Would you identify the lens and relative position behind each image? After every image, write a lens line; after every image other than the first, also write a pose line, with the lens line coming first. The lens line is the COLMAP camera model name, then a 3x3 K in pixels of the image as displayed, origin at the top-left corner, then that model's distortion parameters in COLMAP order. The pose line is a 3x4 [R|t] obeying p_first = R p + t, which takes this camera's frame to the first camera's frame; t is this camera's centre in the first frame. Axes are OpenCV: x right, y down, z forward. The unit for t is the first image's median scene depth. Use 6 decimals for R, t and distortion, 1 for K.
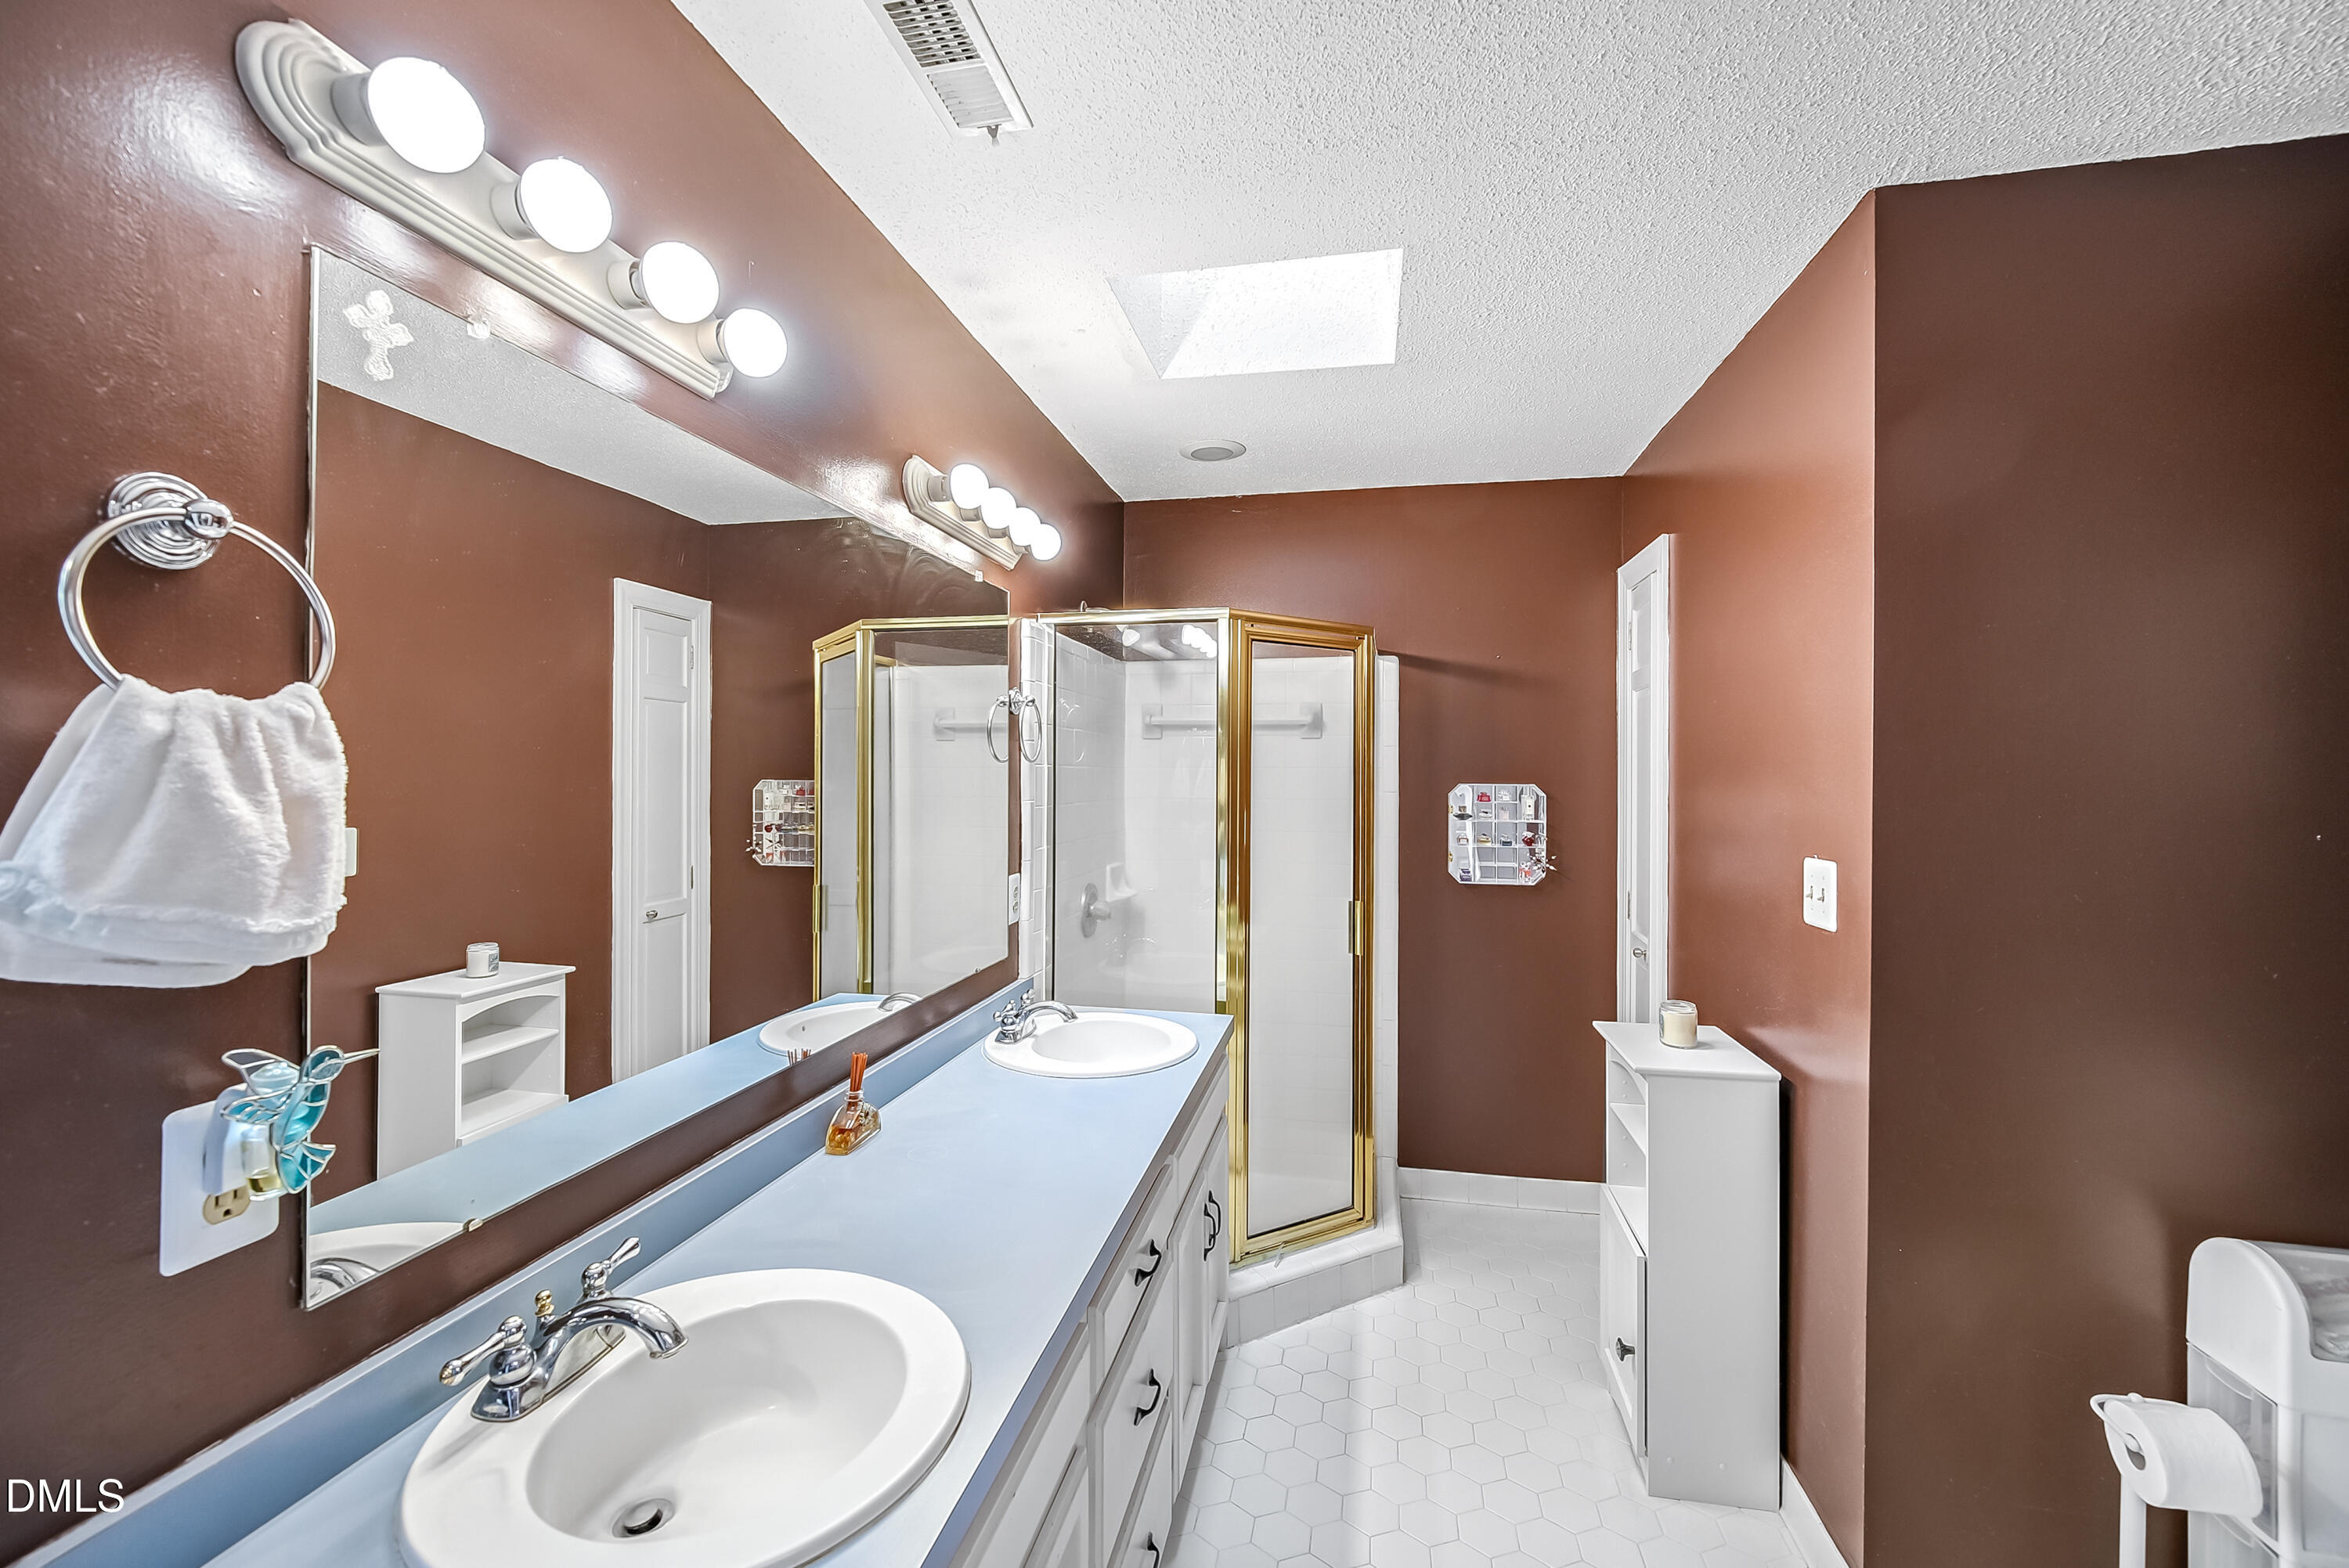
lens RADIAL K [[952.4, 0, 1179.9], [0, 952.4, 771.8], [0, 0, 1]] dist [-0.008990, 0.000039]
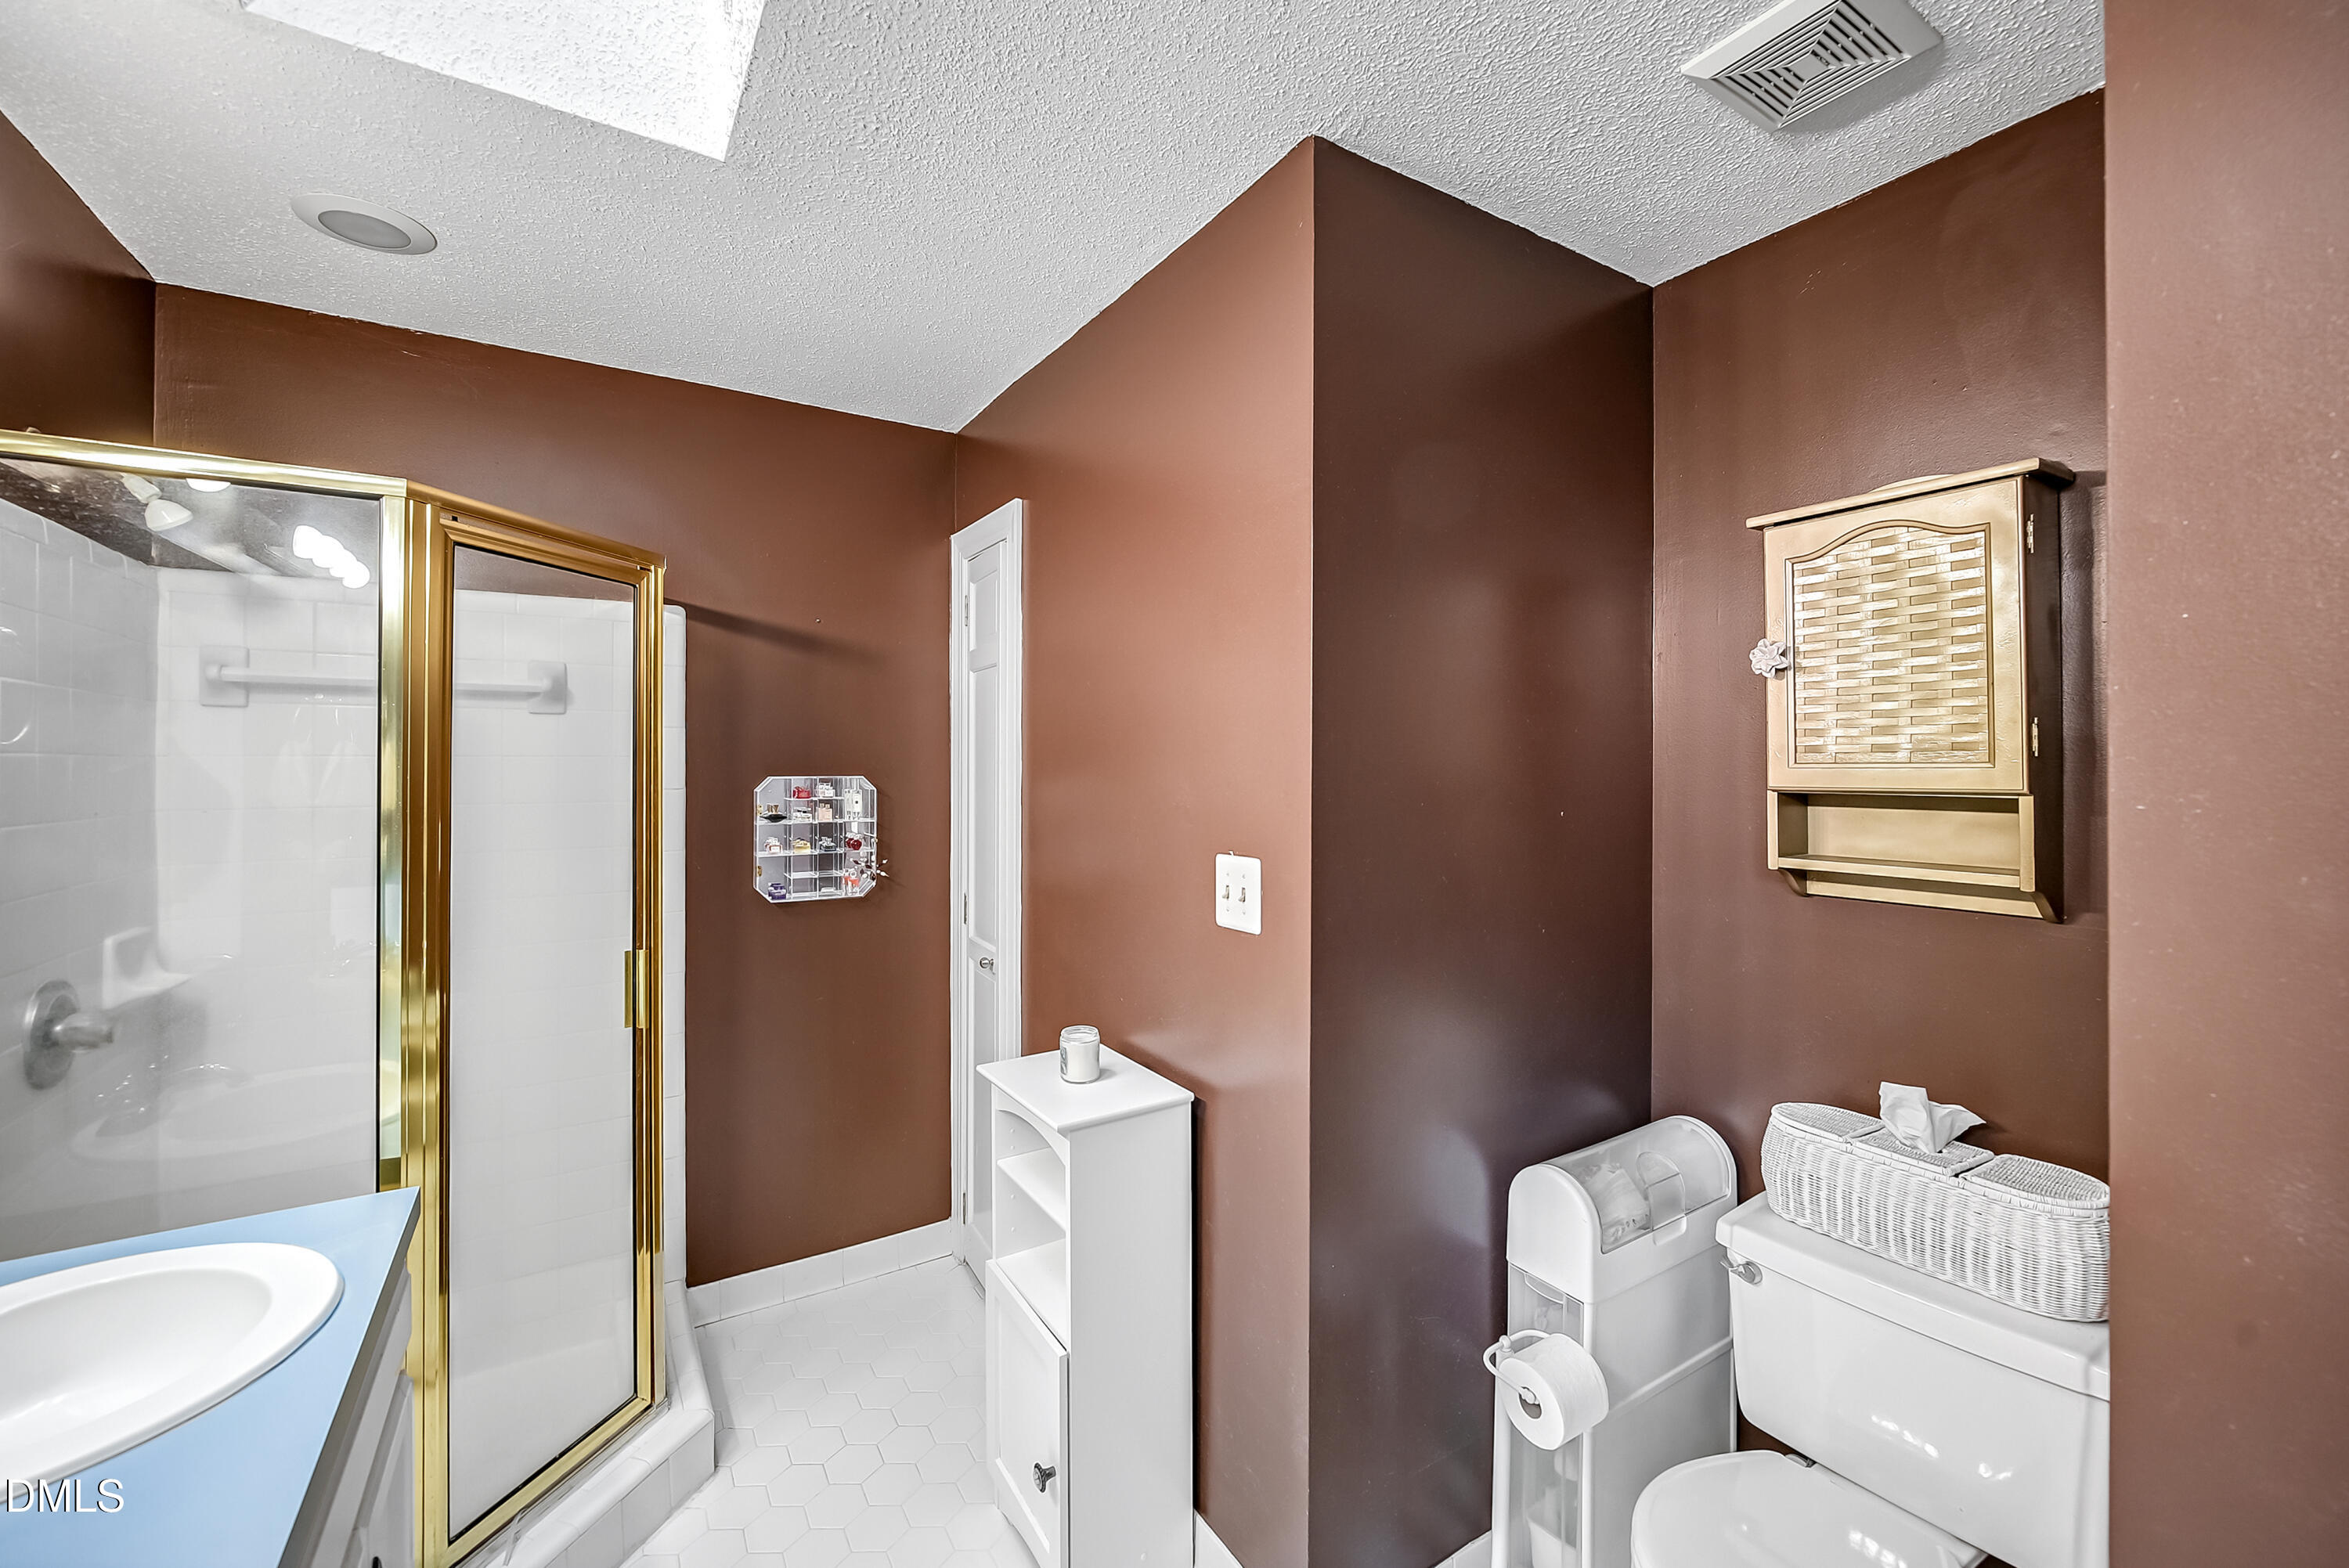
lens RADIAL K [[949.9, 0, 1173.4], [0, 949.9, 761.0], [0, 0, 1]] dist [-0.005493, 0.000113]
pose [[0.729416, -0.001235, 0.684069, -0.001333], [0.001368, 0.999999, 0.000346, -0.000467], [-0.684069, 0.000683, 0.729417, 0.223634]]
